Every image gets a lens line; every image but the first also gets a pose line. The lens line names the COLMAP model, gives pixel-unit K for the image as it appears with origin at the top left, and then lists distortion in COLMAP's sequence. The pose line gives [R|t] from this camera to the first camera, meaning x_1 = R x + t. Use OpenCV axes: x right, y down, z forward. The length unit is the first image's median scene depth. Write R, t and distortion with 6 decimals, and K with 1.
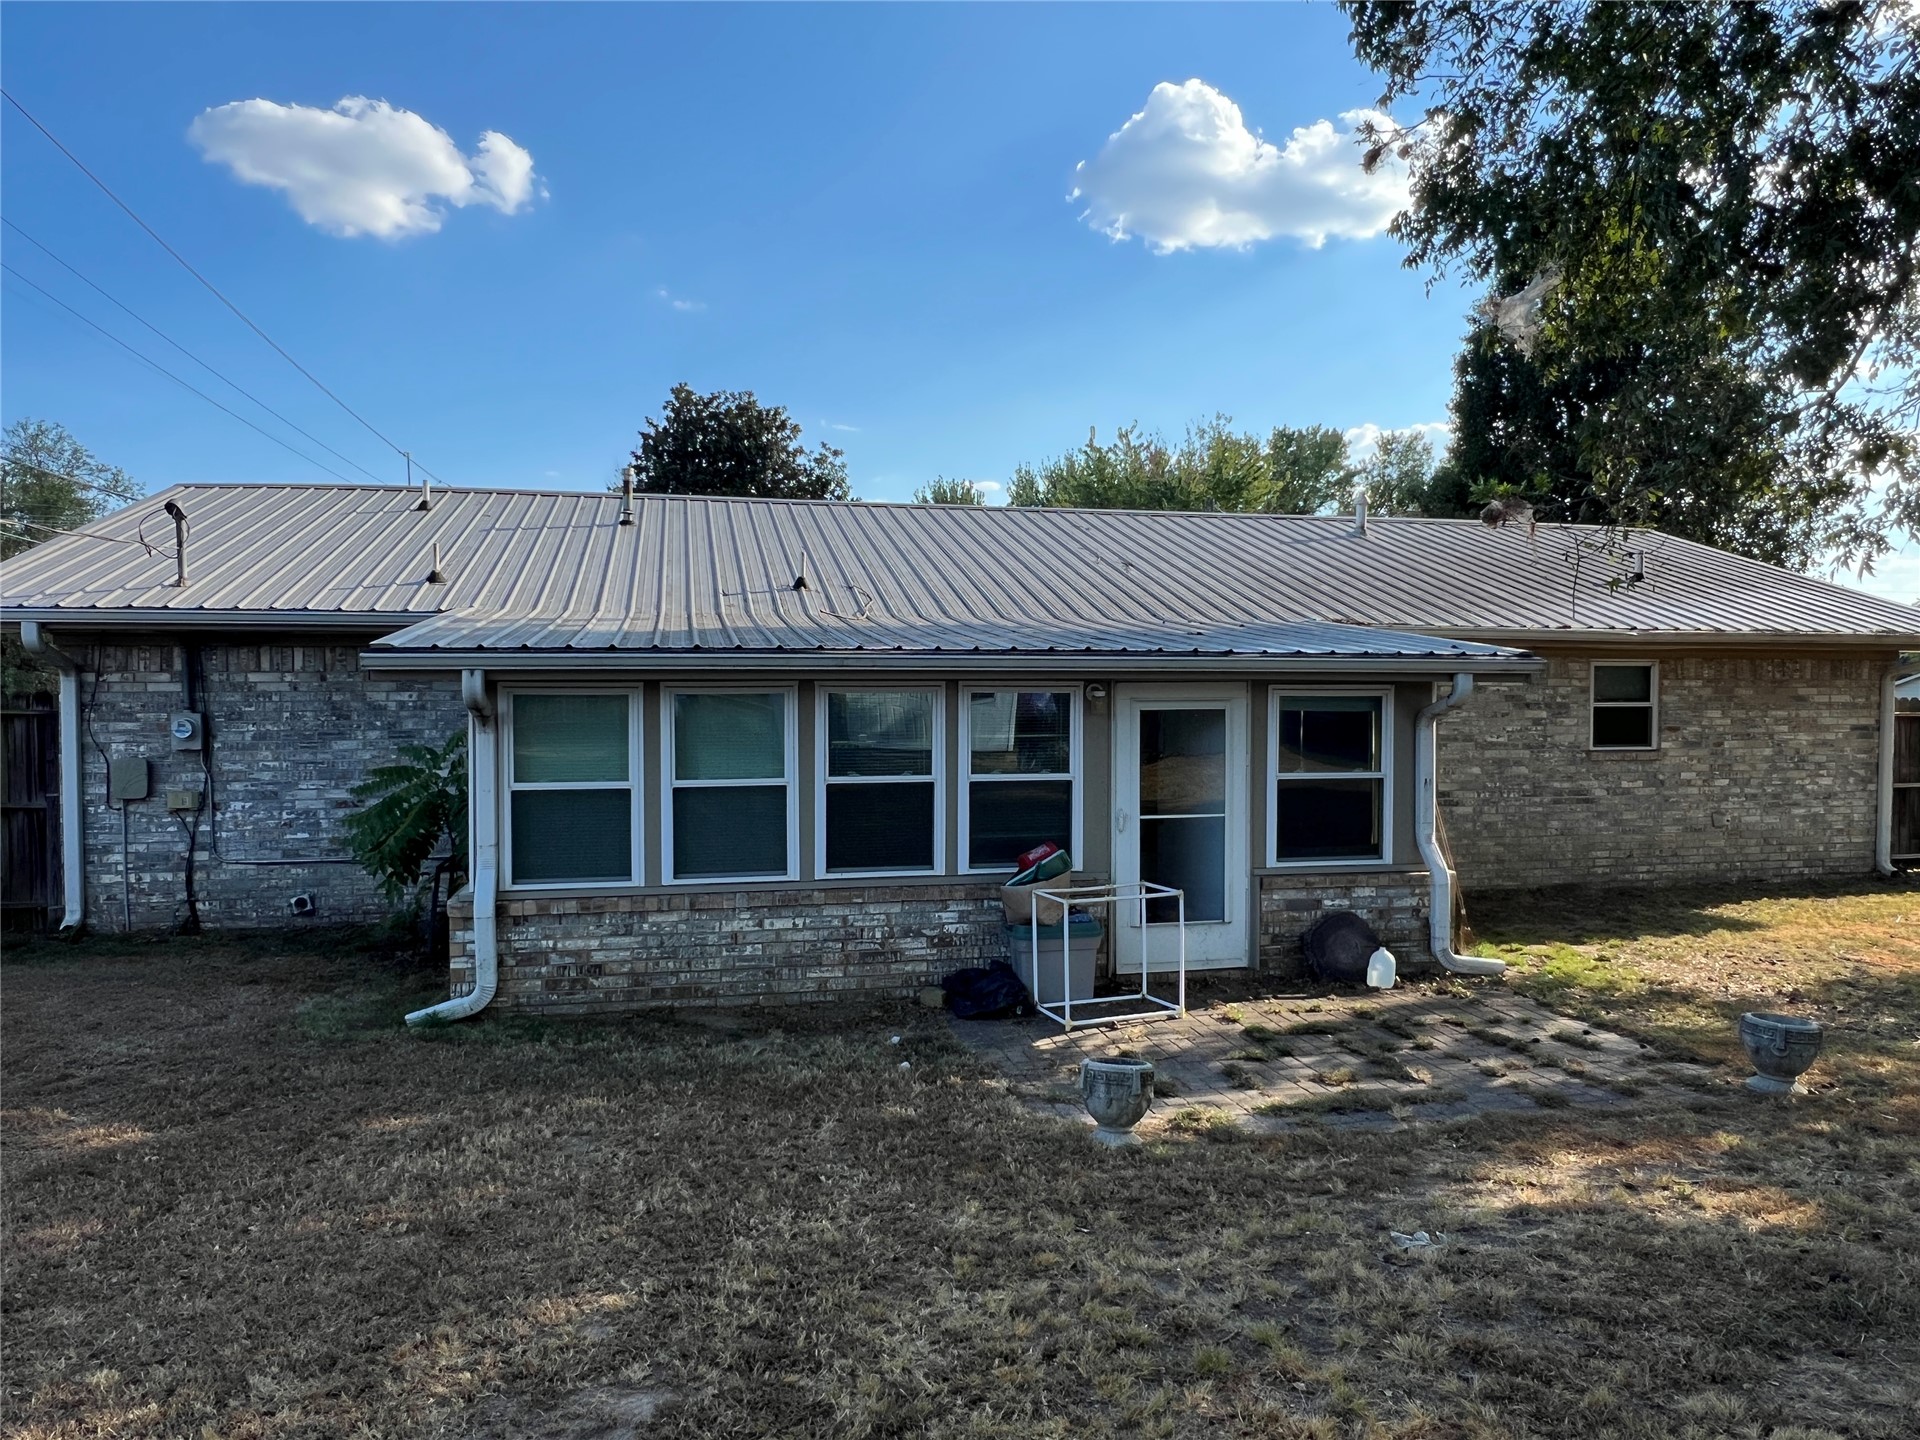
lens RADIAL K [[1261.2, 0, 946.3], [0, 1261.2, 711.3], [0, 0, 1]] dist [0.001387, -0.003131]
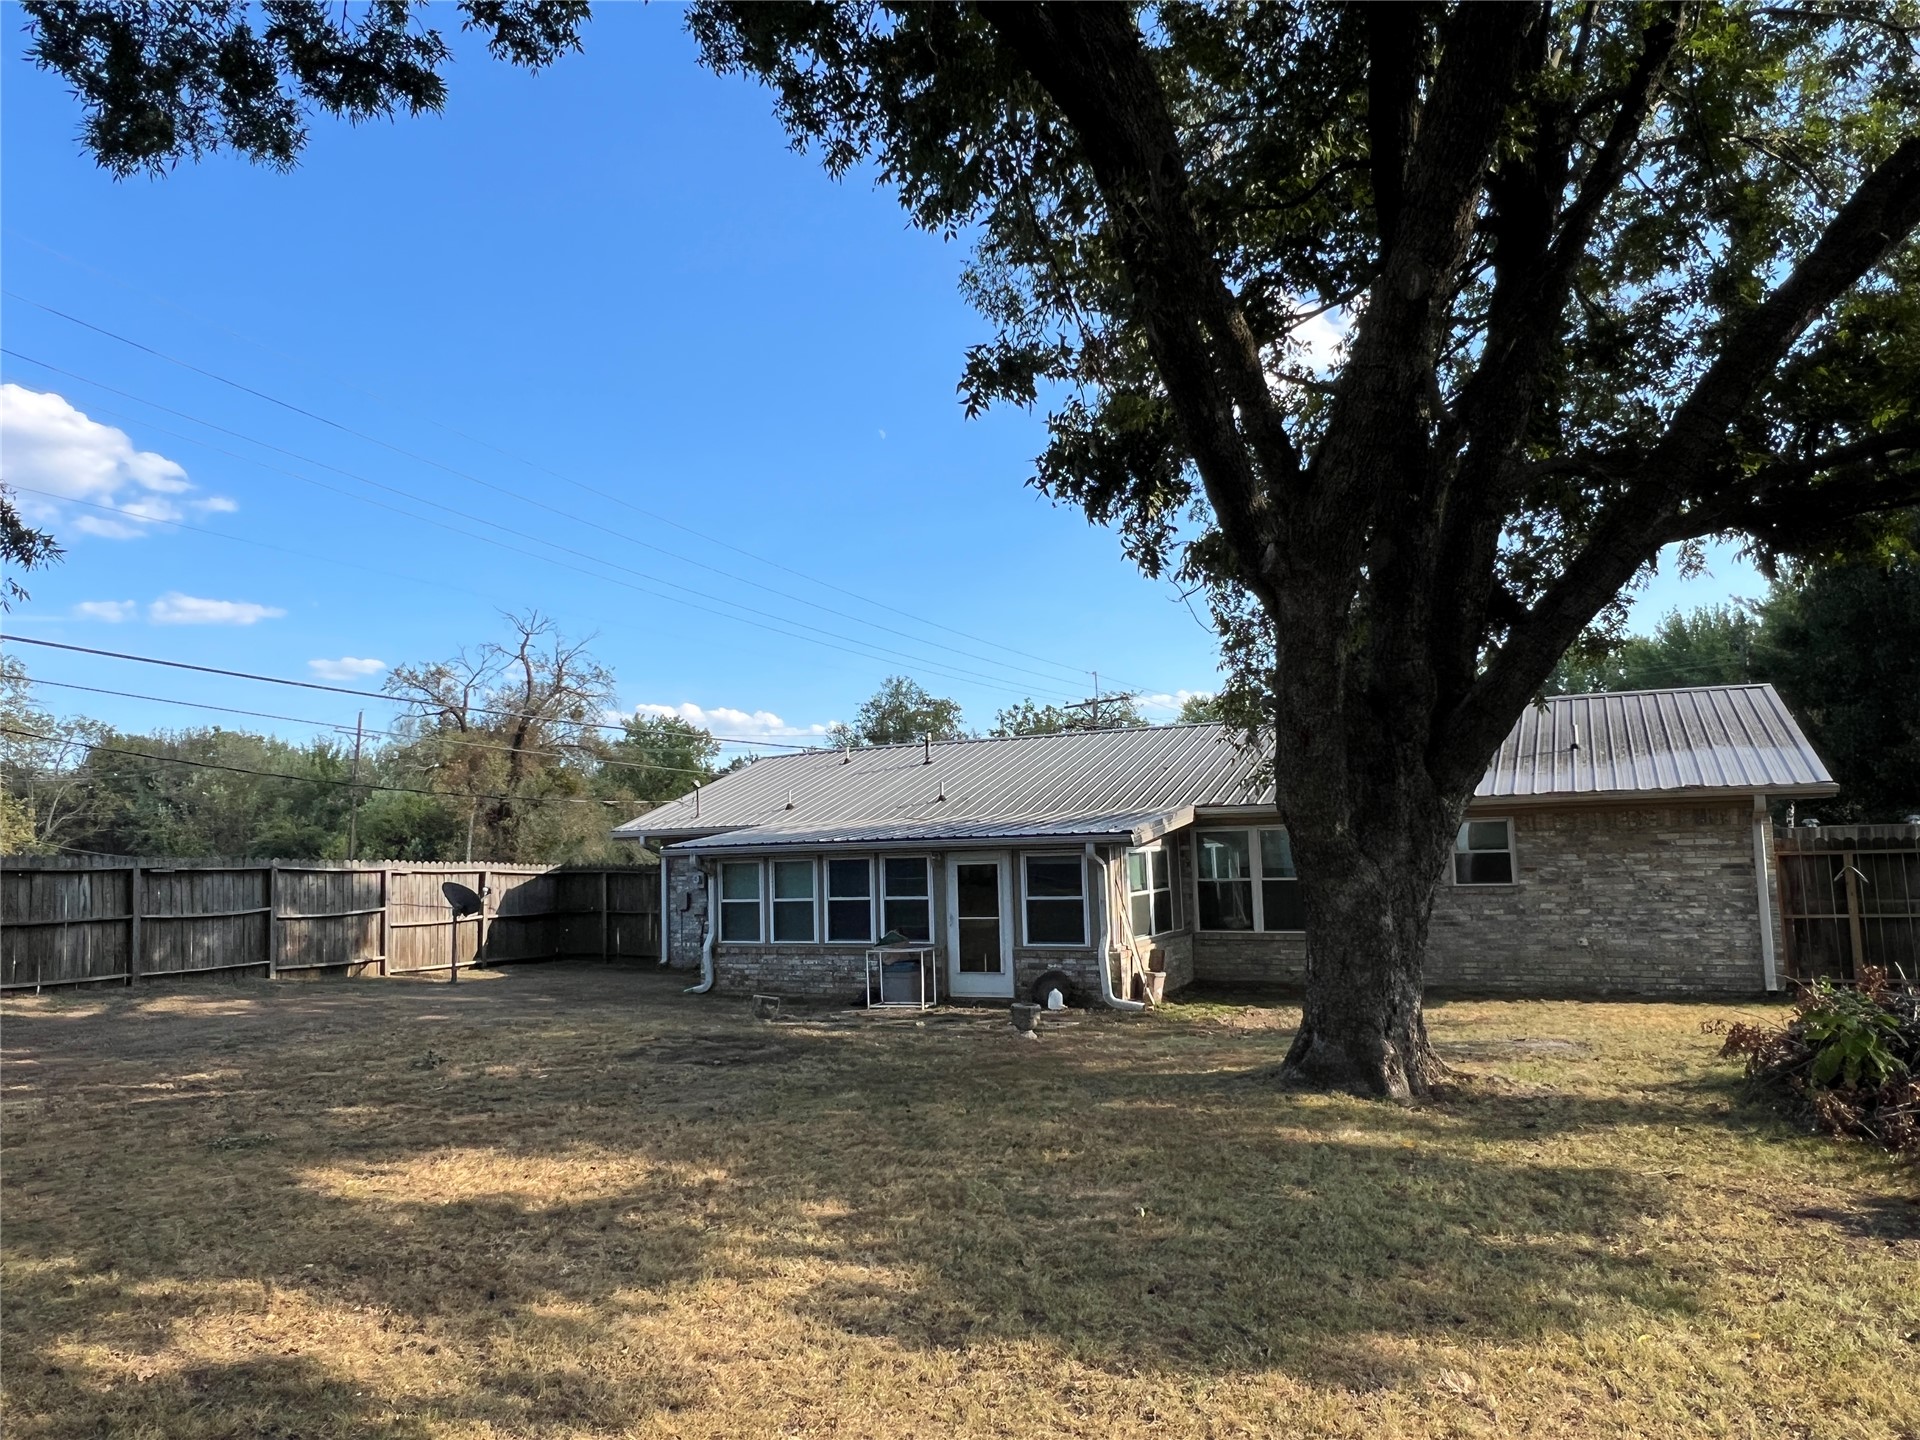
lens RADIAL K [[1261.2, 0, 946.3], [0, 1261.2, 711.3], [0, 0, 1]] dist [0.001387, -0.003131]
pose [[0.771749, -0.092930, -0.629100, 1.251375], [0.018208, 0.992088, -0.124213, 0.003724], [0.635666, 0.084407, 0.767336, -0.521396]]
